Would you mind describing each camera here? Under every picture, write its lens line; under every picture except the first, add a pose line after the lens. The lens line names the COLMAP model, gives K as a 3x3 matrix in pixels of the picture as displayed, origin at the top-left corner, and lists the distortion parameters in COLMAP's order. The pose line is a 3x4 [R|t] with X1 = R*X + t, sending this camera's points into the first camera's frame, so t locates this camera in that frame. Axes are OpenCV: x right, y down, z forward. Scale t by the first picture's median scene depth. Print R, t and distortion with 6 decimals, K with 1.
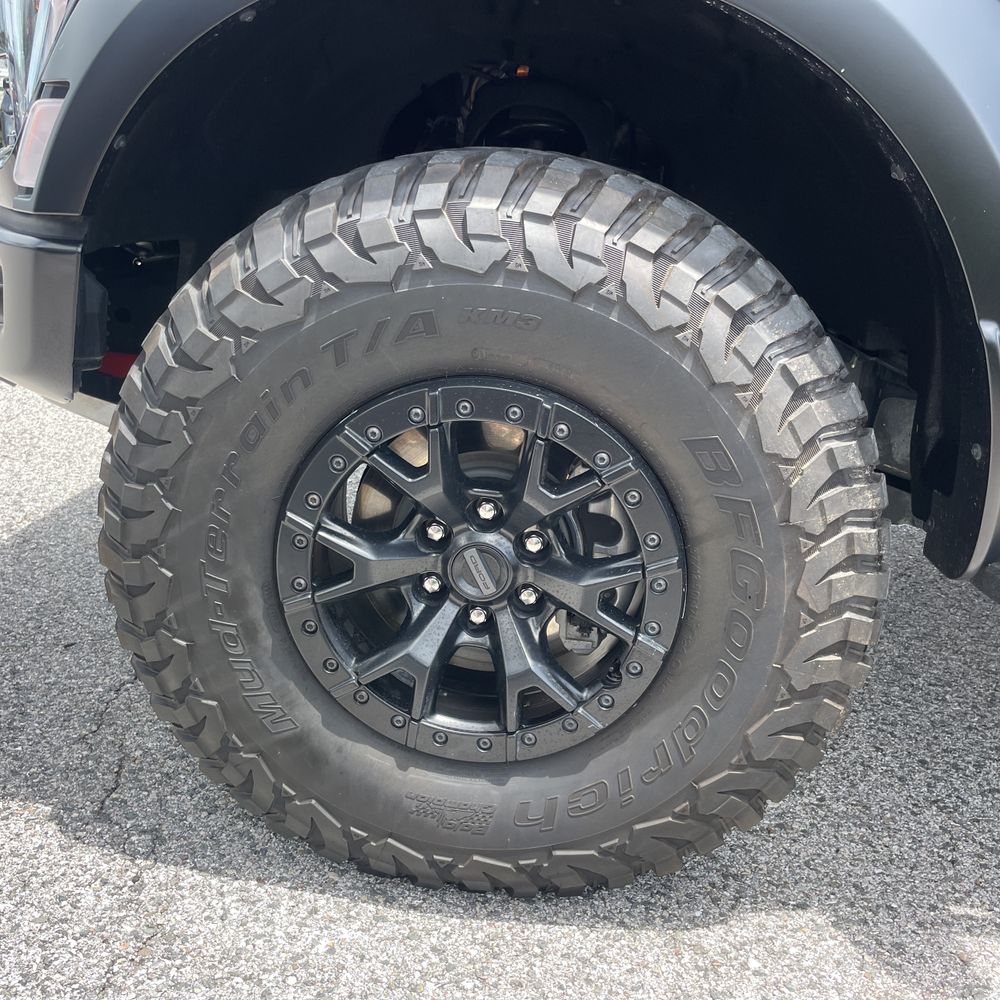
lens RADIAL K [[1005.3, 0, 500.0], [0, 1005.3, 500.0], [0, 0, 1]] dist [0.118836, -0.163000]
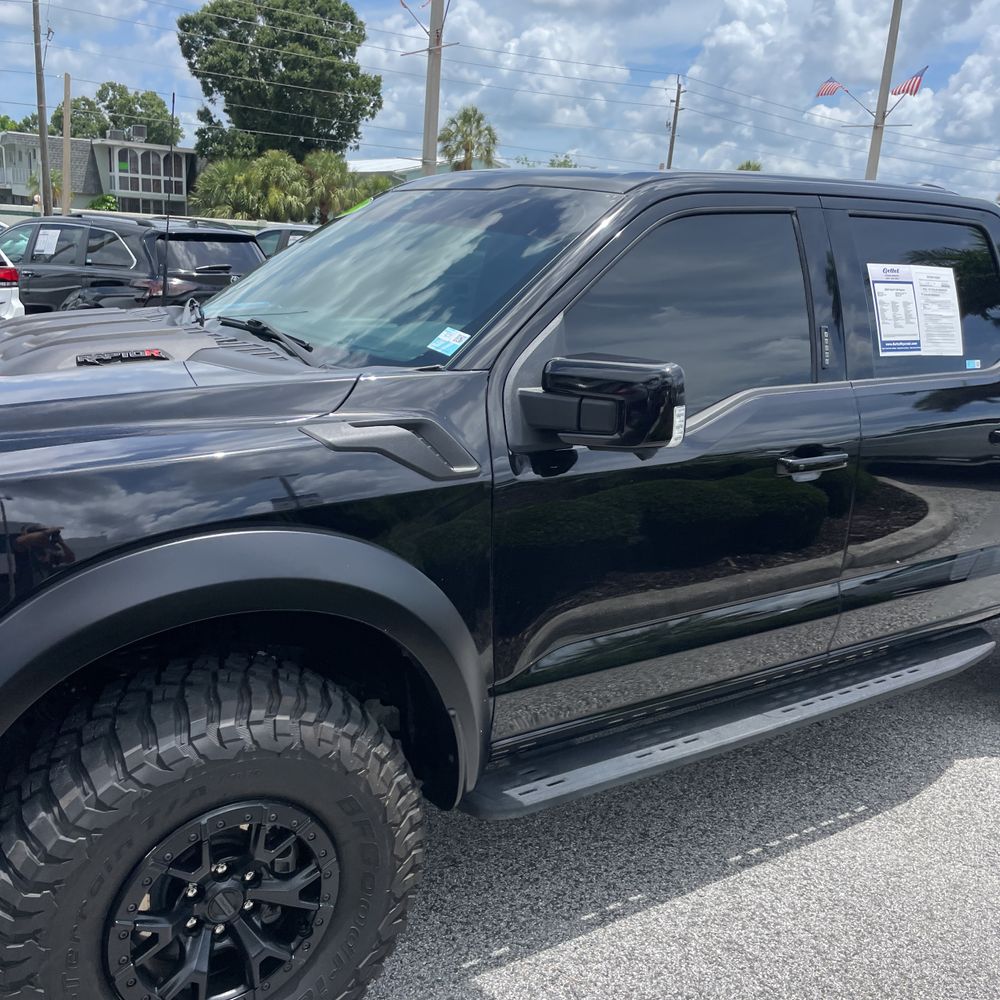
lens RADIAL K [[1021.3, 0, 500.0], [0, 1021.3, 500.0], [0, 0, 1]] dist [0.092077, -0.130830]
pose [[0.757842, -0.167160, 0.630661, -0.728731], [0.200625, 0.979493, 0.018536, -0.597042], [-0.620827, 0.112479, 0.775837, -0.805202]]
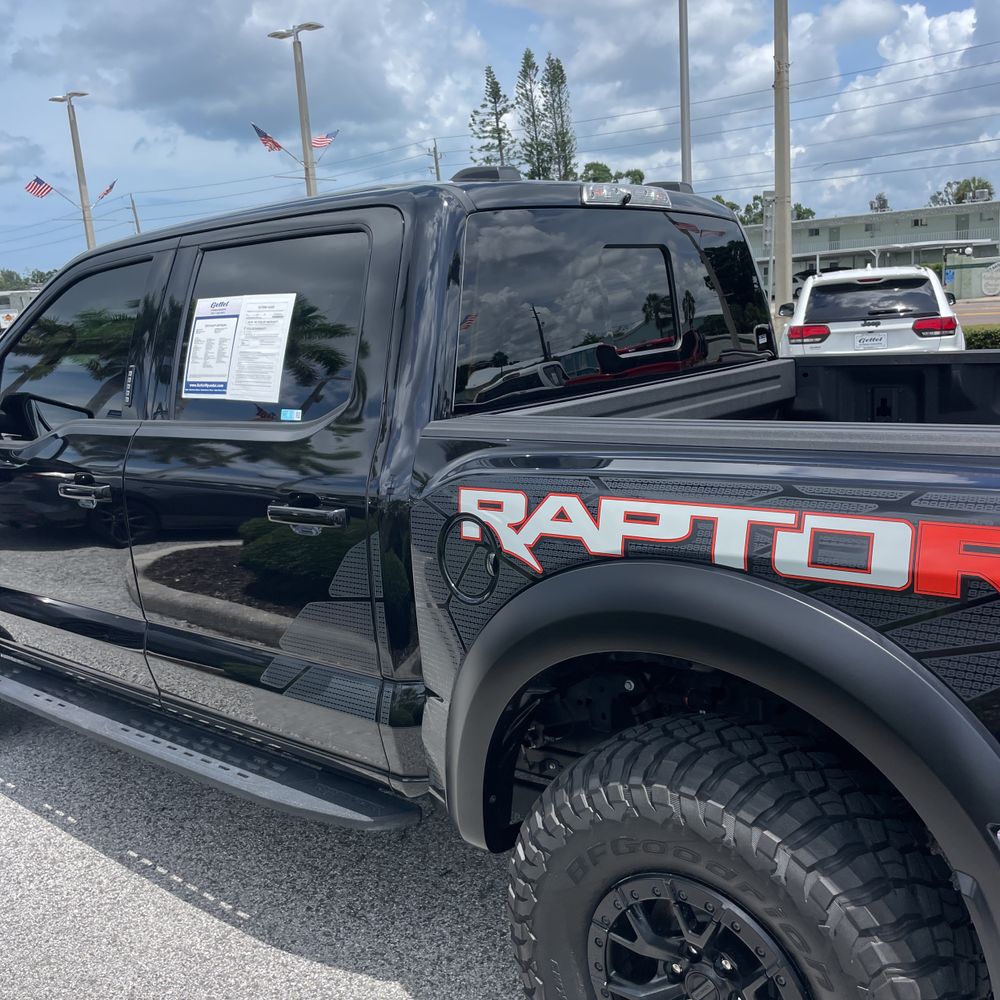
lens RADIAL K [[1012.4, 0, 500.0], [0, 1012.4, 500.0], [0, 0, 1]] dist [0.074805, -0.098277]
pose [[0.835640, 0.008258, -0.549216, 4.093294], [-0.084349, 0.989956, -0.113454, -0.230547], [0.542763, 0.141133, 0.827943, -0.981596]]
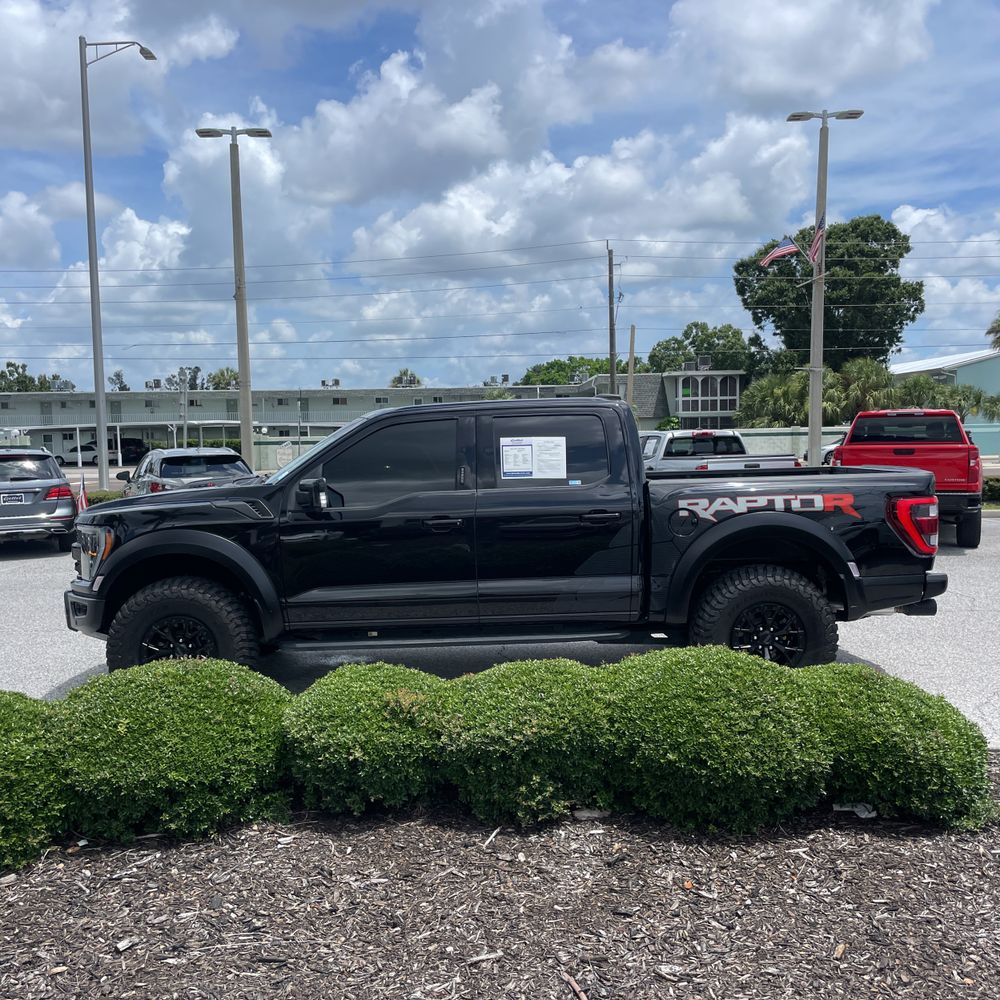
lens RADIAL K [[1035.6, 0, 486.6], [0, 1035.6, 504.1], [0, 0, 1]] dist [0.088730, -0.144481]
pose [[0.989972, -0.076147, 0.118984, 1.104748], [0.105540, 0.958545, -0.264675, 1.067009], [-0.093897, 0.274578, 0.956969, -5.210295]]
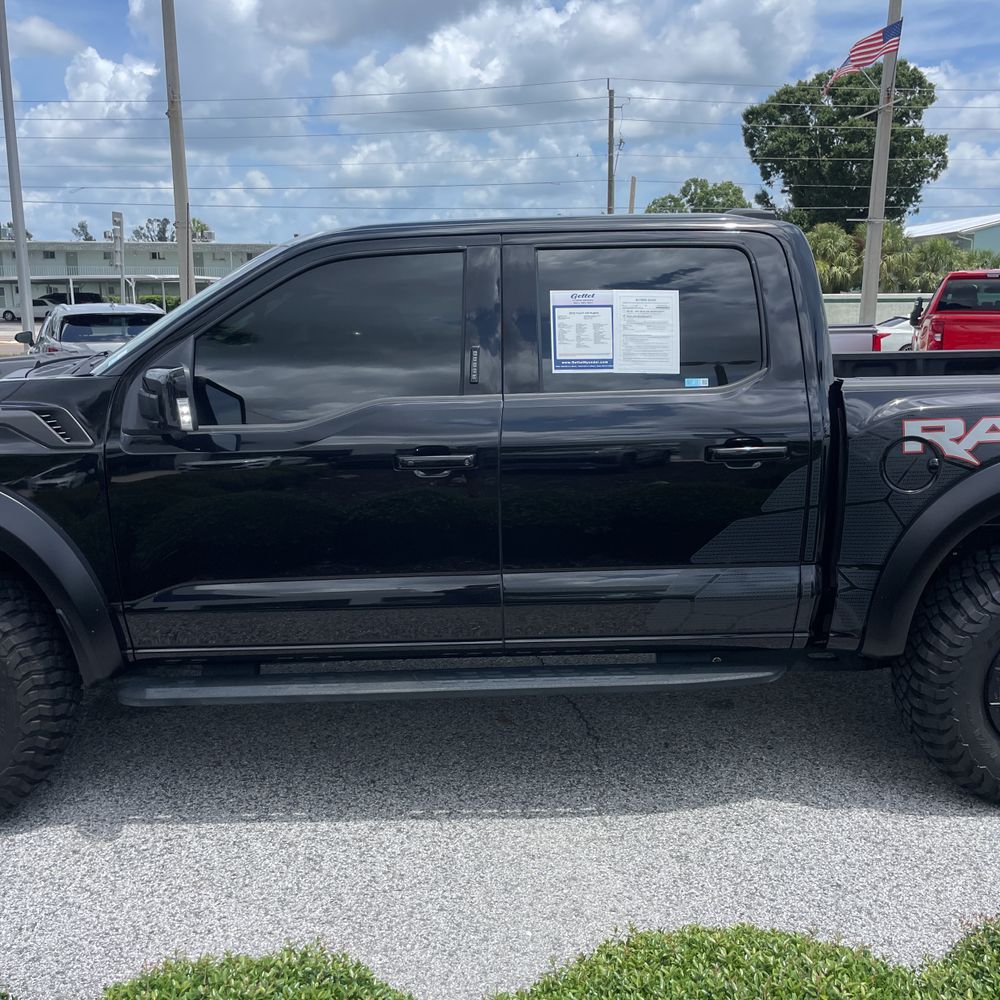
lens RADIAL K [[1021.3, 0, 500.0], [0, 1021.3, 500.0], [0, 0, 1]] dist [0.092077, -0.130830]
pose [[0.986872, -0.079815, 0.140400, 1.322665], [0.099249, 0.985536, -0.137361, 0.072427], [-0.127406, 0.149493, 0.980520, -2.266086]]
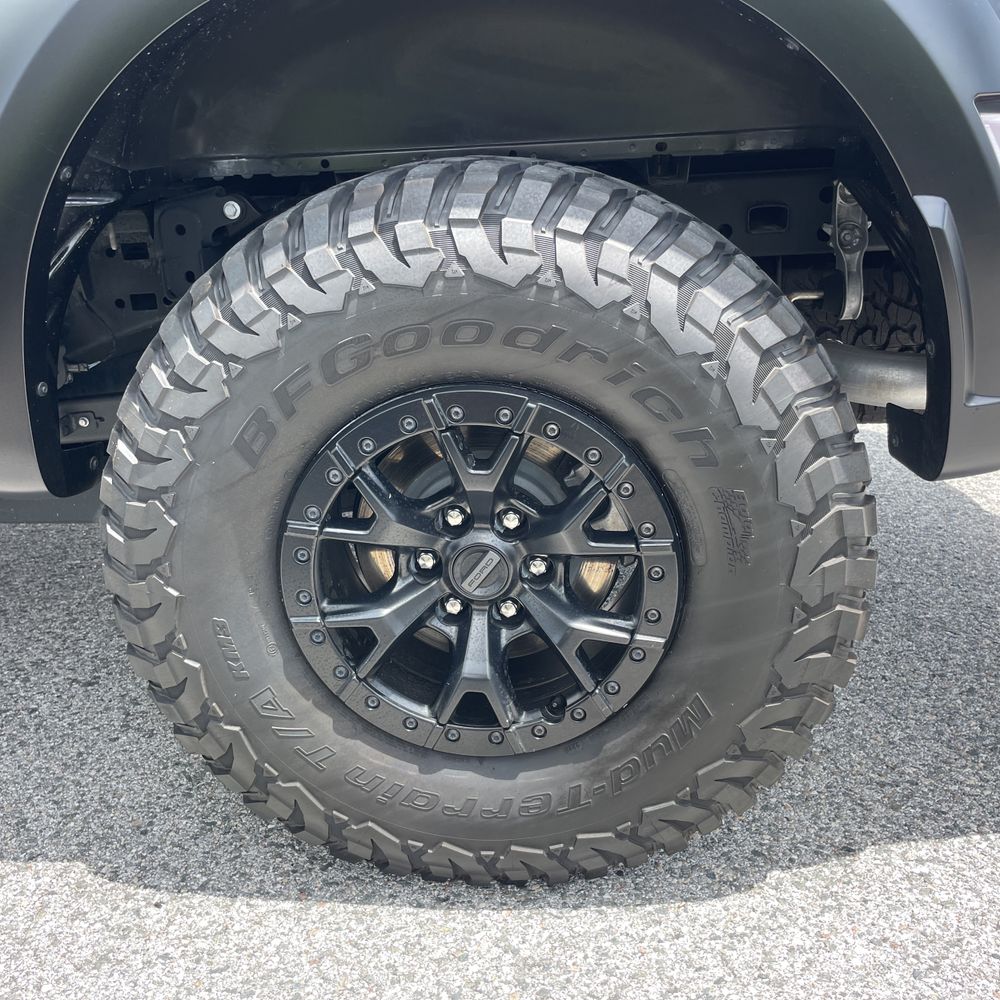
lens RADIAL K [[1021.3, 0, 500.0], [0, 1021.3, 500.0], [0, 0, 1]] dist [0.092077, -0.130830]
pose [[0.995318, -0.095845, 0.012447, 3.442358], [0.095621, 0.995265, 0.017455, 0.274767], [-0.014061, -0.016183, 0.999770, -0.355587]]
